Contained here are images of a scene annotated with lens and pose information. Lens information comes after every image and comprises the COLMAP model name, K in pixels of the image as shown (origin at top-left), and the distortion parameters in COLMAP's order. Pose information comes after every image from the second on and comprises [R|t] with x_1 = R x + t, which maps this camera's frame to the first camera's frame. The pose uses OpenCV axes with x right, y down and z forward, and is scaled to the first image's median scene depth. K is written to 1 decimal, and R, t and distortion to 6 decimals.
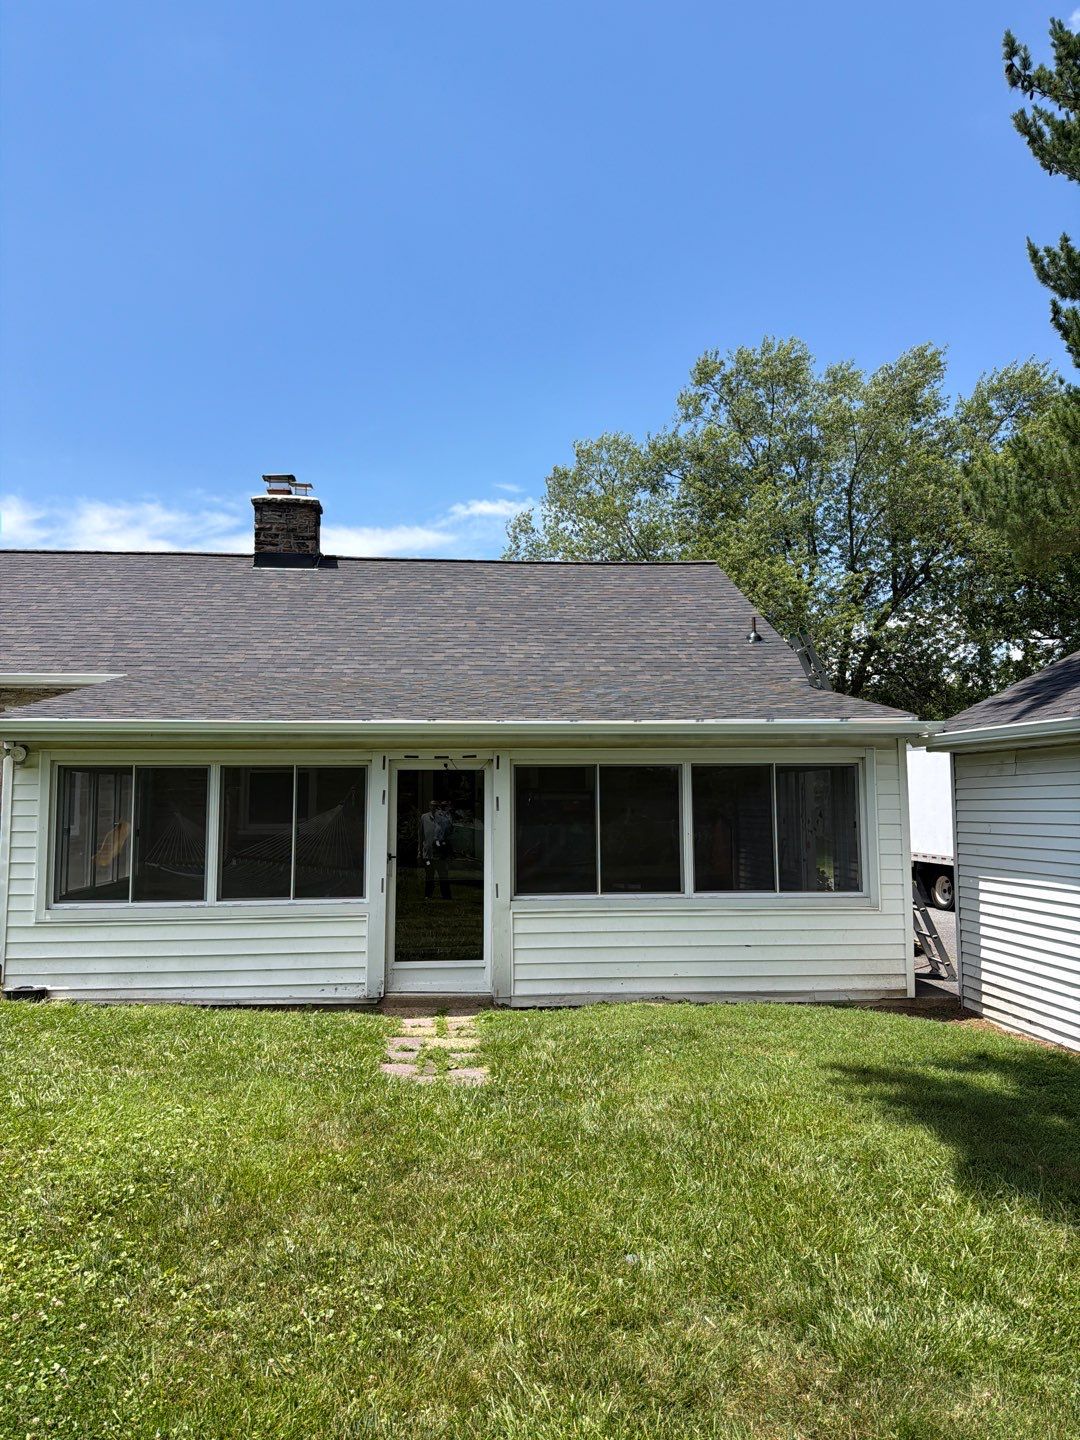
lens RADIAL K [[1015.2, 0, 542.3], [0, 1015.2, 707.7], [0, 0, 1]] dist [0.051124, -0.005690]
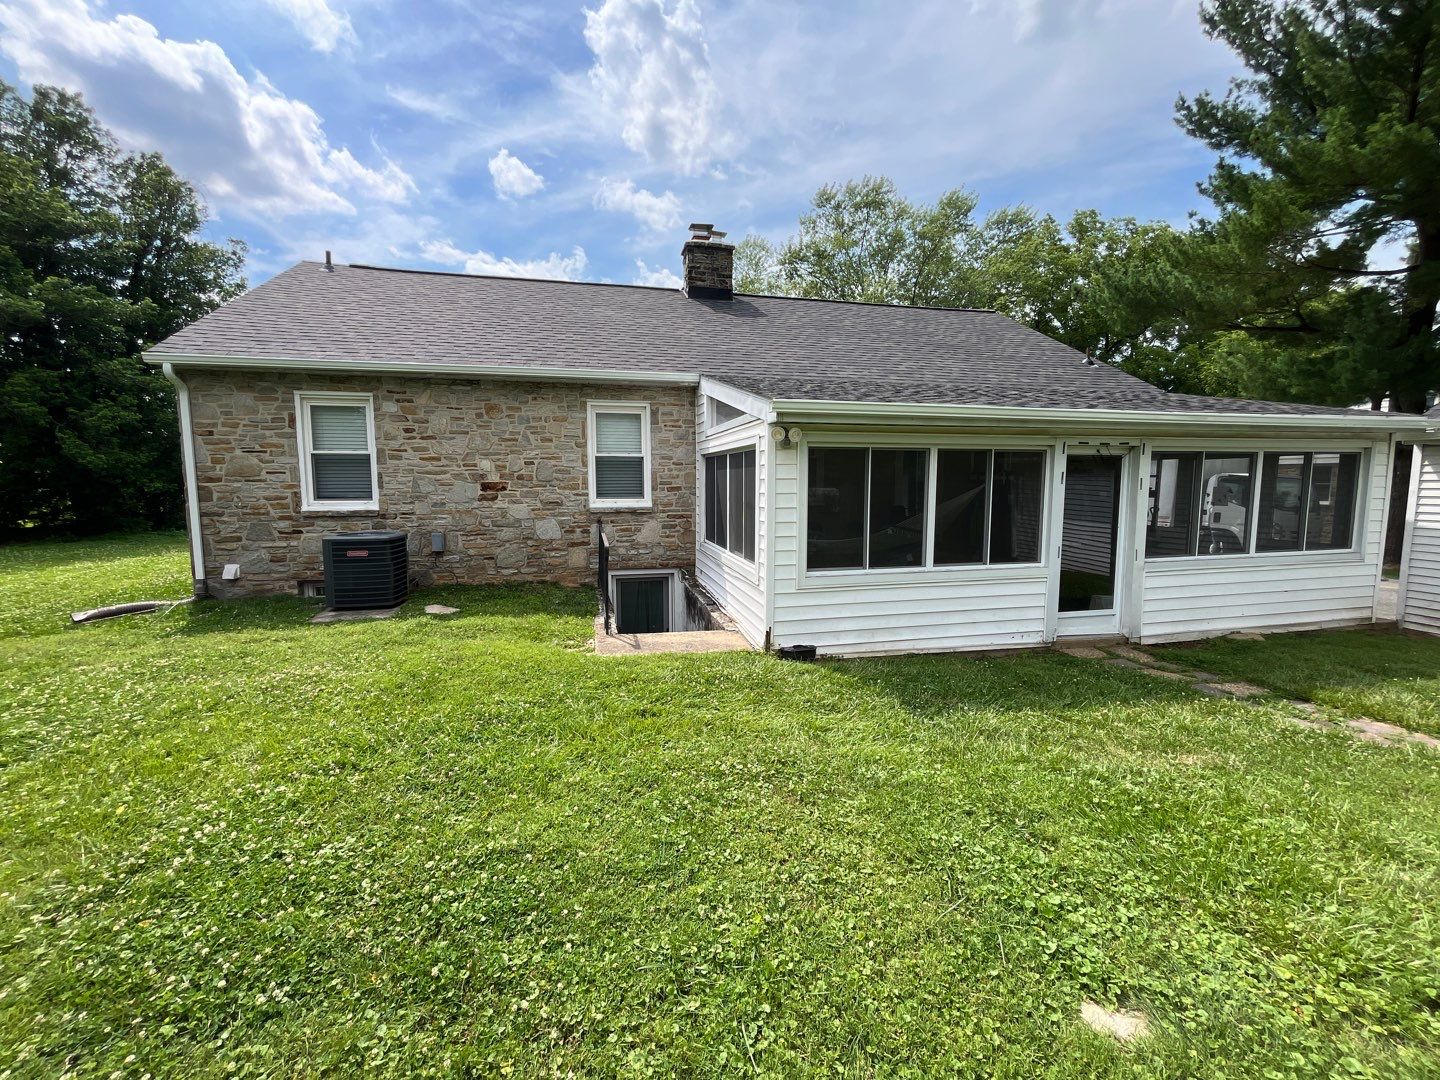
lens RADIAL K [[584.8, 0, 718.2], [0, 584.8, 538.8], [0, 0, 1]] dist [-0.002414, 0.000413]
pose [[0.990247, -0.011341, 0.138862, -0.634567], [-0.015587, 0.981407, 0.191306, 0.034526], [-0.138449, -0.191604, 0.971658, 0.388700]]
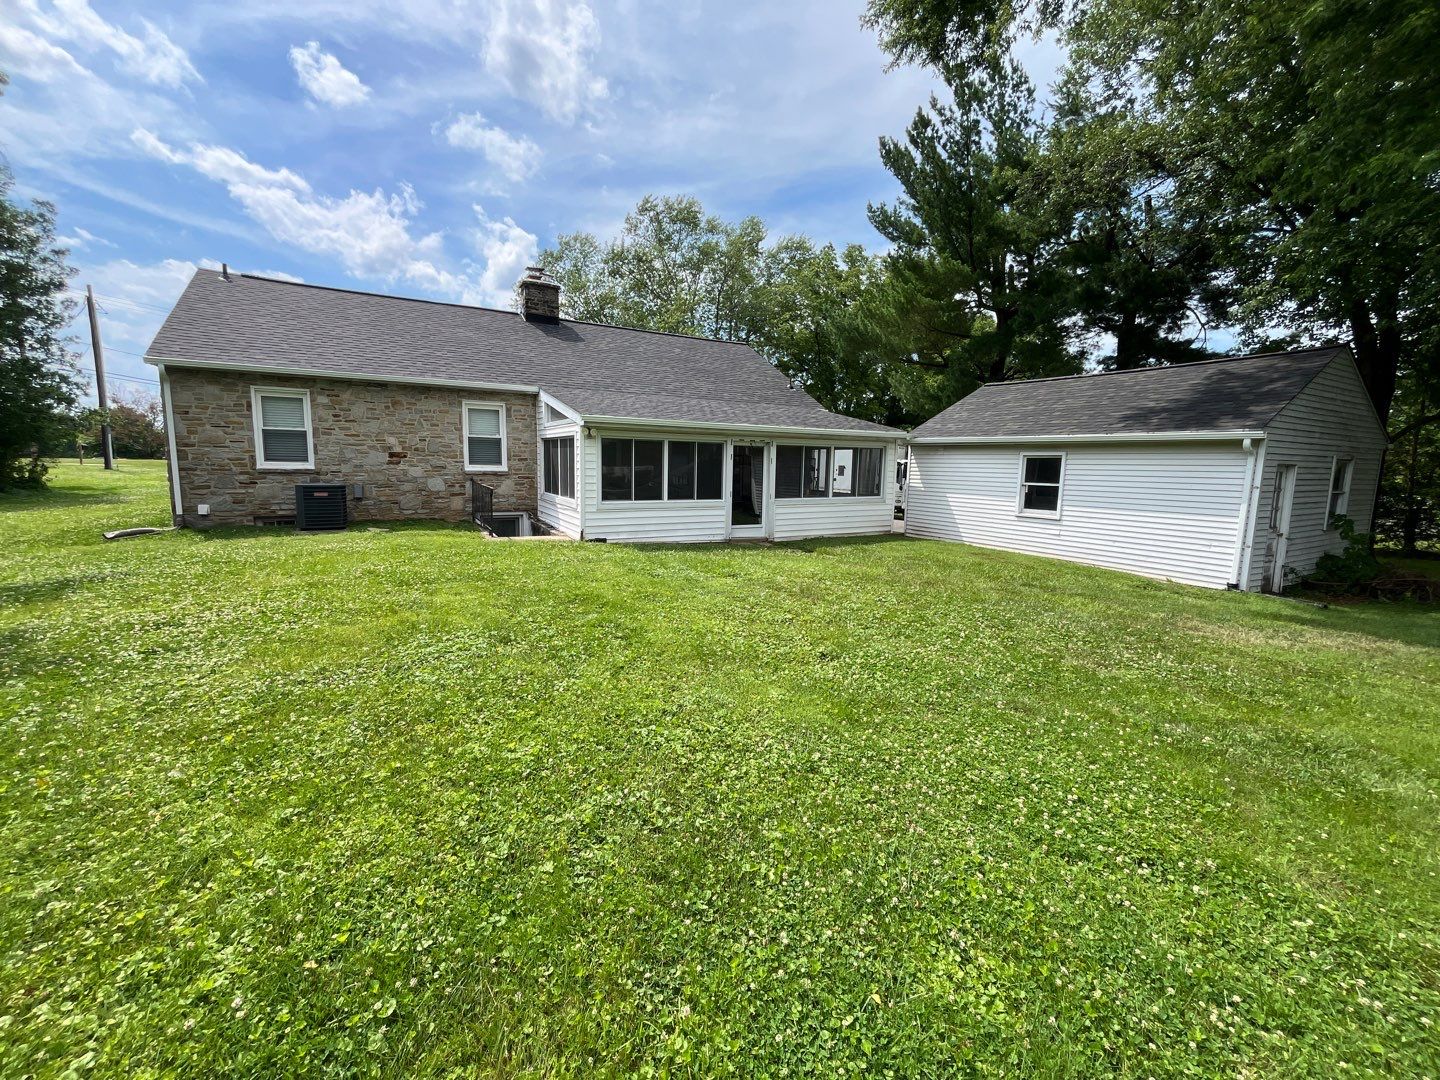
lens RADIAL K [[584.8, 0, 720.3], [0, 584.8, 539.7], [0, 0, 1]] dist [-0.002414, 0.000413]
pose [[0.909939, -0.031863, 0.413516, -0.736164], [-0.063337, 0.974674, 0.214476, -0.013440], [-0.409877, -0.221351, 0.884875, -0.220603]]
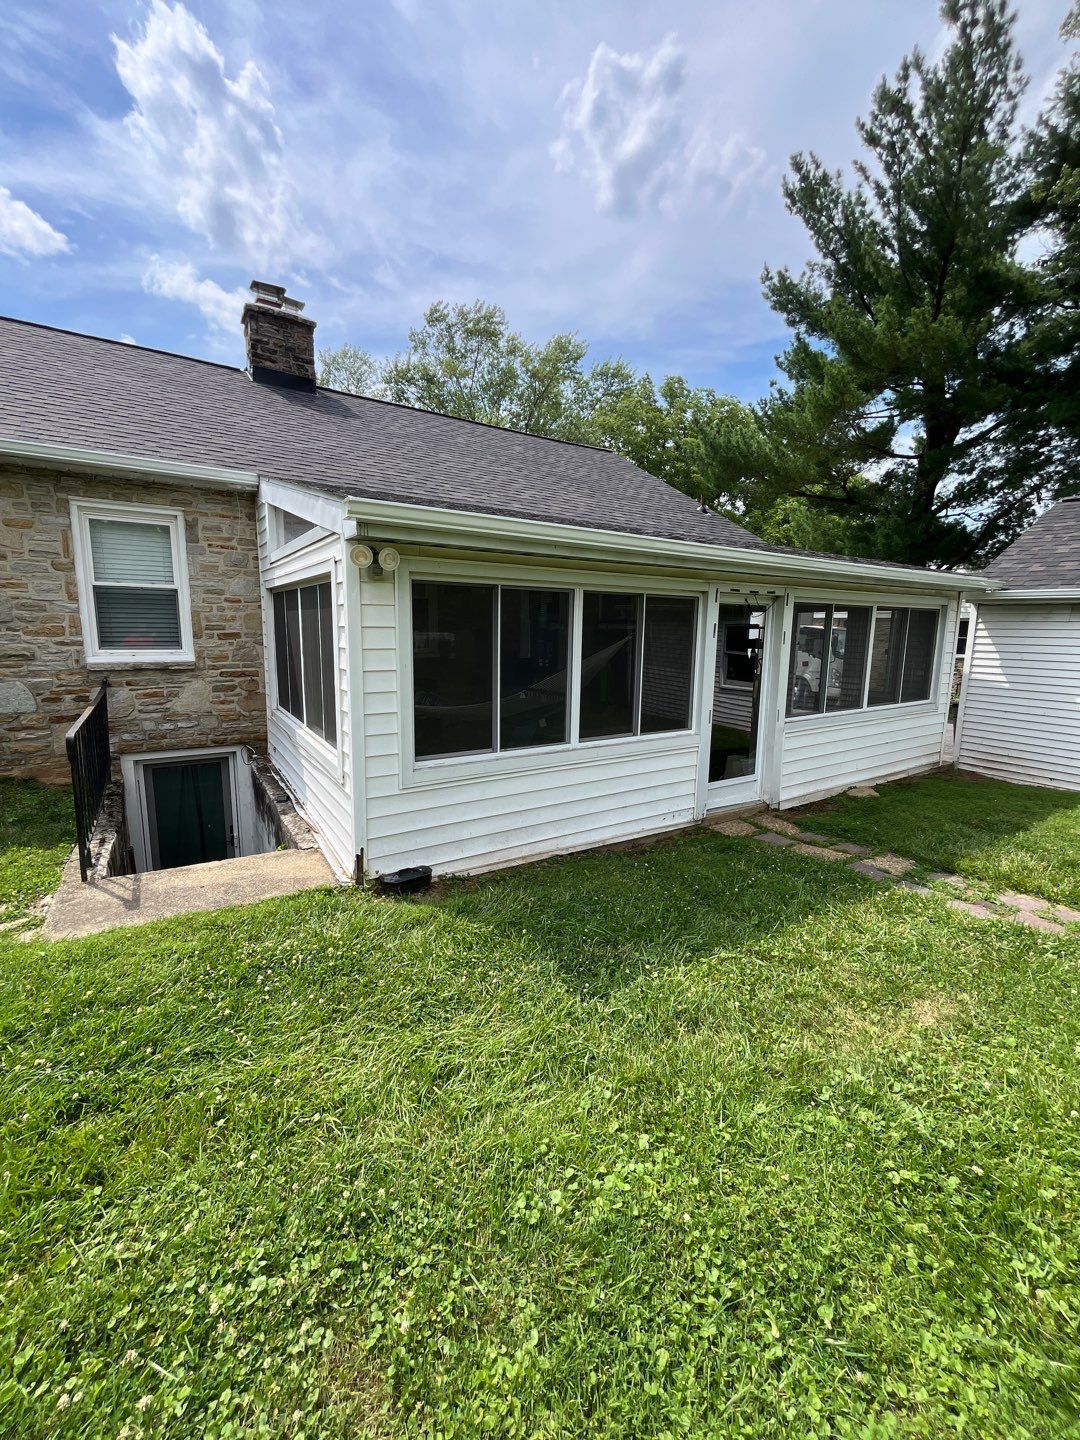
lens RADIAL K [[584.8, 0, 541.6], [0, 584.8, 718.0], [0, 0, 1]] dist [-0.002414, 0.000413]
pose [[0.883157, -0.055480, 0.465784, -0.573039], [-0.063676, 0.969610, 0.236223, 0.046597], [-0.464735, -0.238281, 0.852786, 0.565596]]
